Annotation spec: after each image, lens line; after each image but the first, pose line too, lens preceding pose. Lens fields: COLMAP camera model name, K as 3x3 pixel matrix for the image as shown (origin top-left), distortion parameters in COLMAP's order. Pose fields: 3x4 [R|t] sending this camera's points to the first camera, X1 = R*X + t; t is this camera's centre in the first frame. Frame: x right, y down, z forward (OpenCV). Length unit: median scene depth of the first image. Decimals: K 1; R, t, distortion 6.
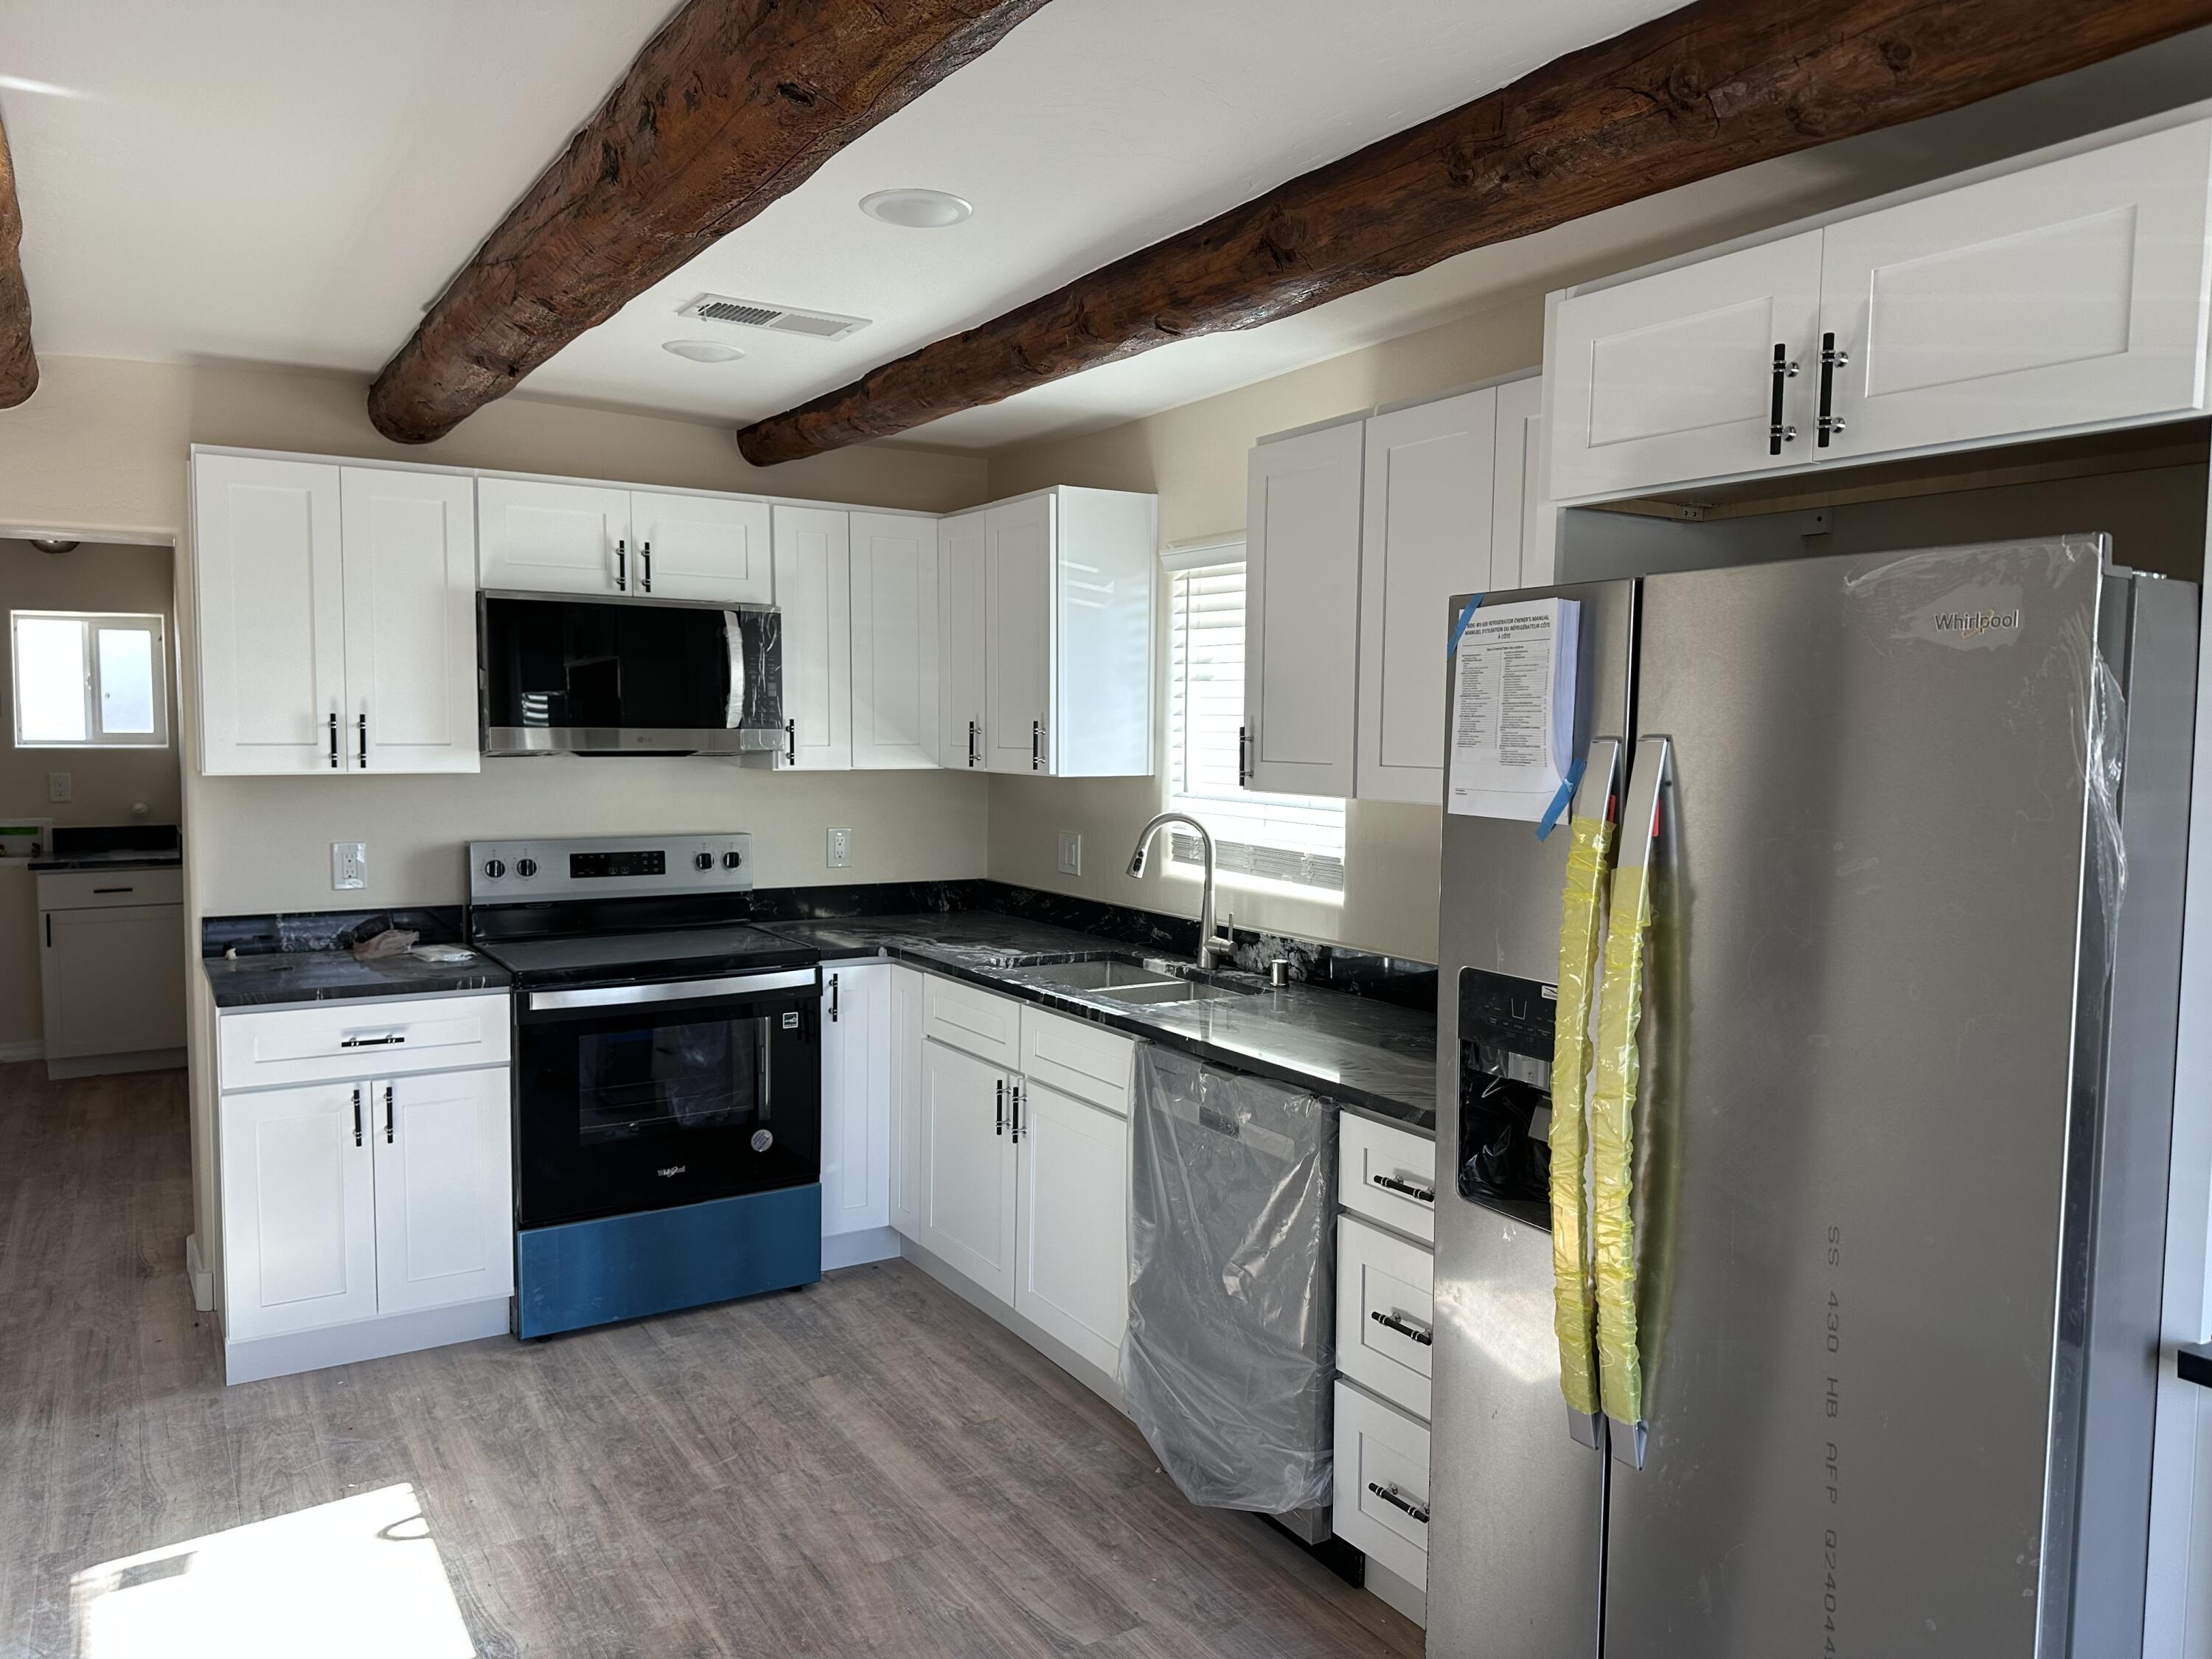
lens RADIAL K [[1552.3, 0, 1106.0], [0, 1552.3, 829.5], [0, 0, 1]] dist [0.117807, -0.131077]
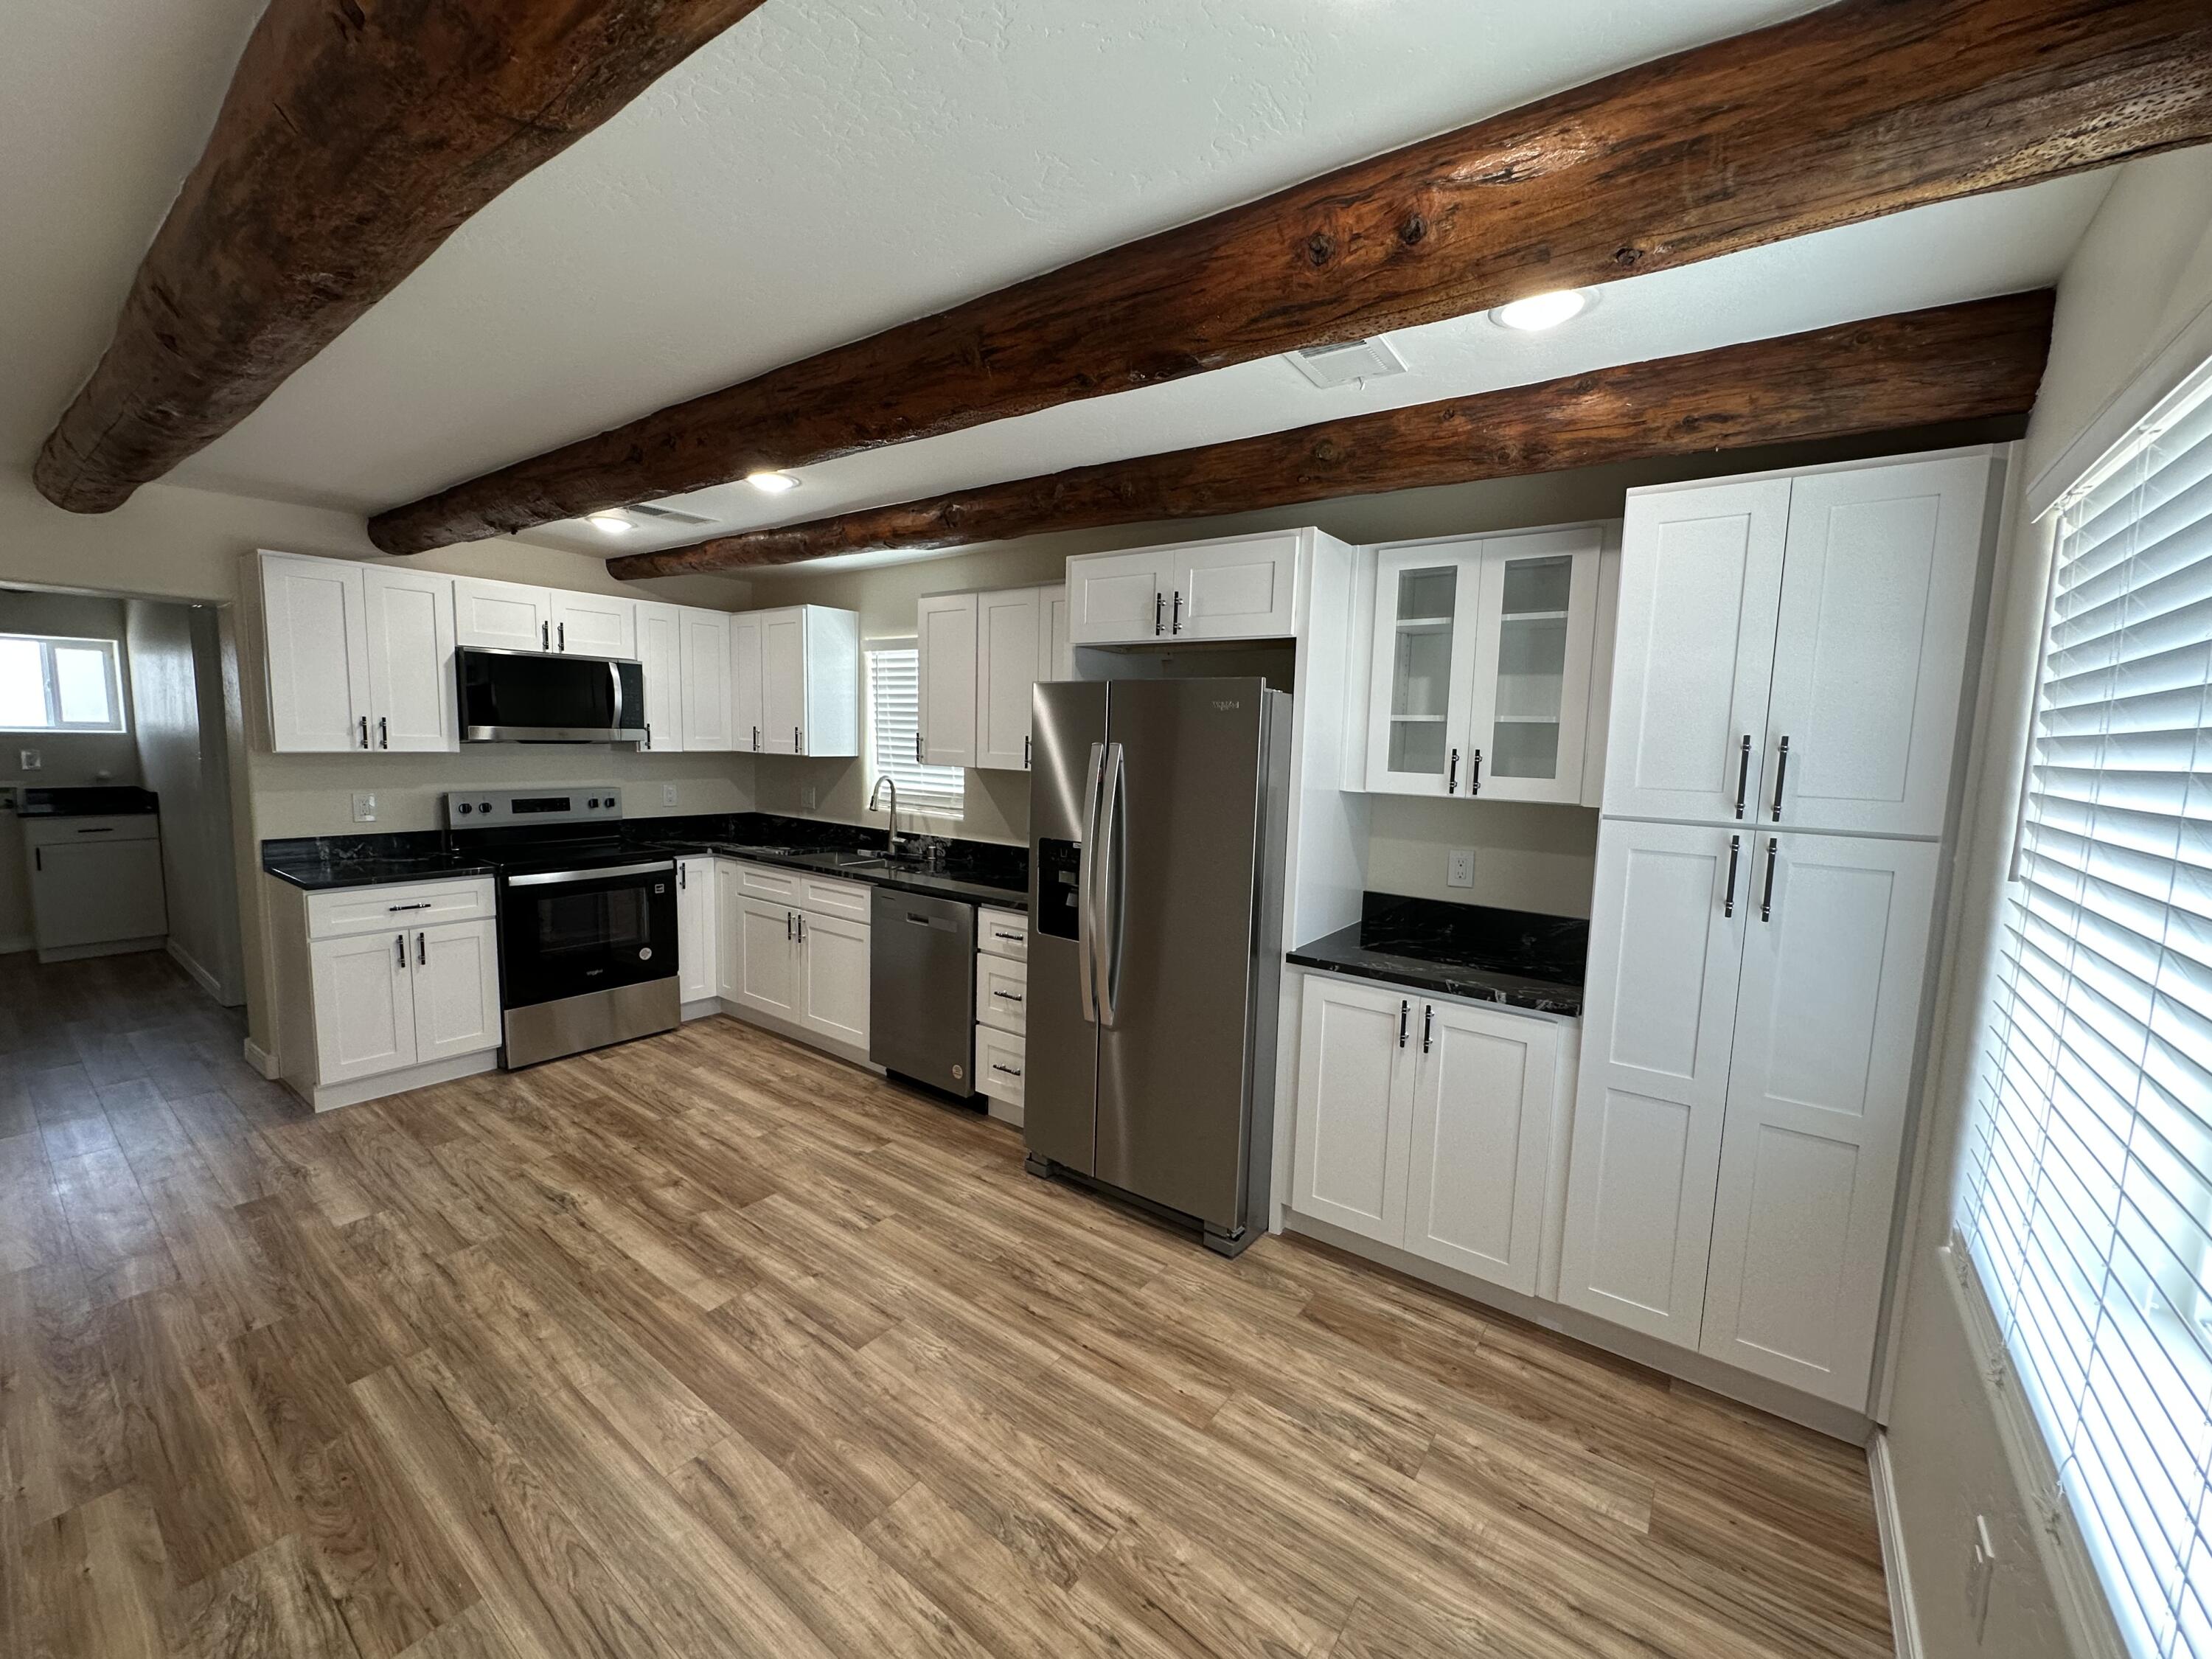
lens RADIAL K [[880.5, 0, 1106.0], [0, 880.5, 829.5], [0, 0, 1]] dist [-0.000210, 0.000269]
pose [[0.931632, -0.022609, 0.362700, -0.096302], [0.005399, 0.998814, 0.048393, 0.005806], [-0.363364, -0.043127, 0.930649, -0.167492]]
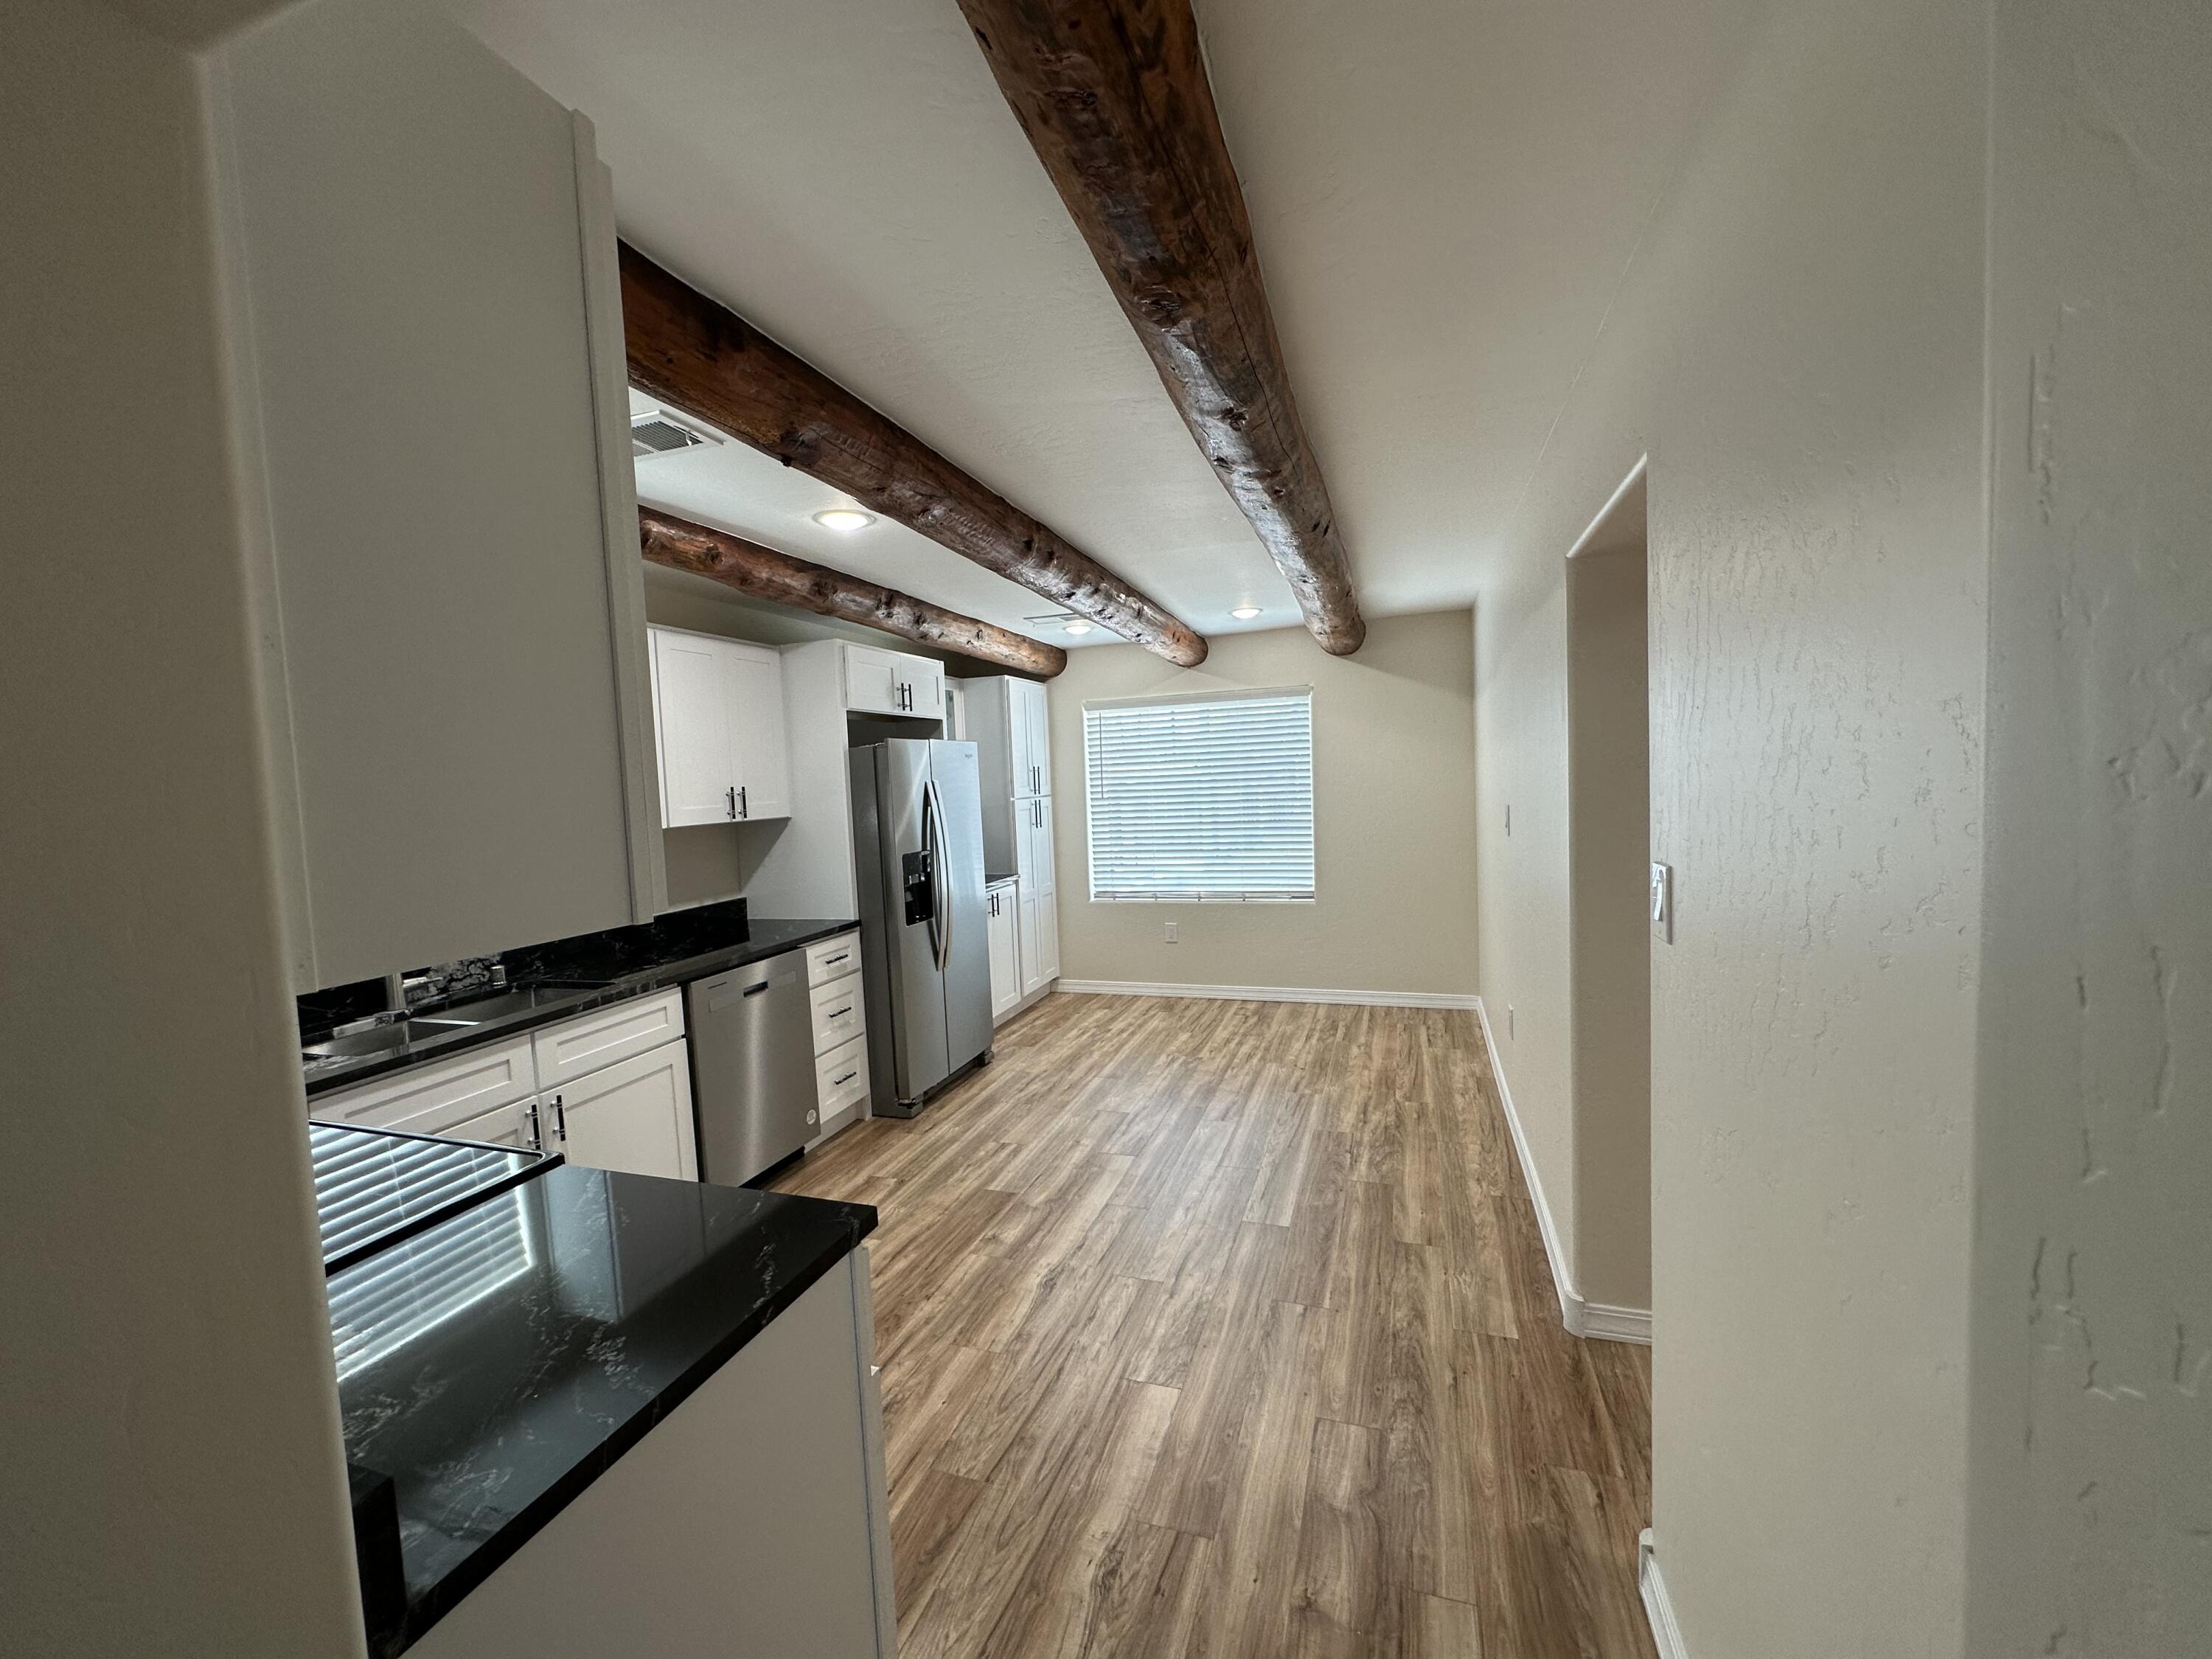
lens RADIAL K [[880.5, 0, 1106.0], [0, 880.5, 829.5], [0, 0, 1]] dist [-0.000210, 0.000269]
pose [[-0.632888, -0.027934, 0.773739, -0.822650], [0.091657, 0.989619, 0.110699, -0.071337], [-0.768799, 0.140978, -0.623757, 1.040804]]
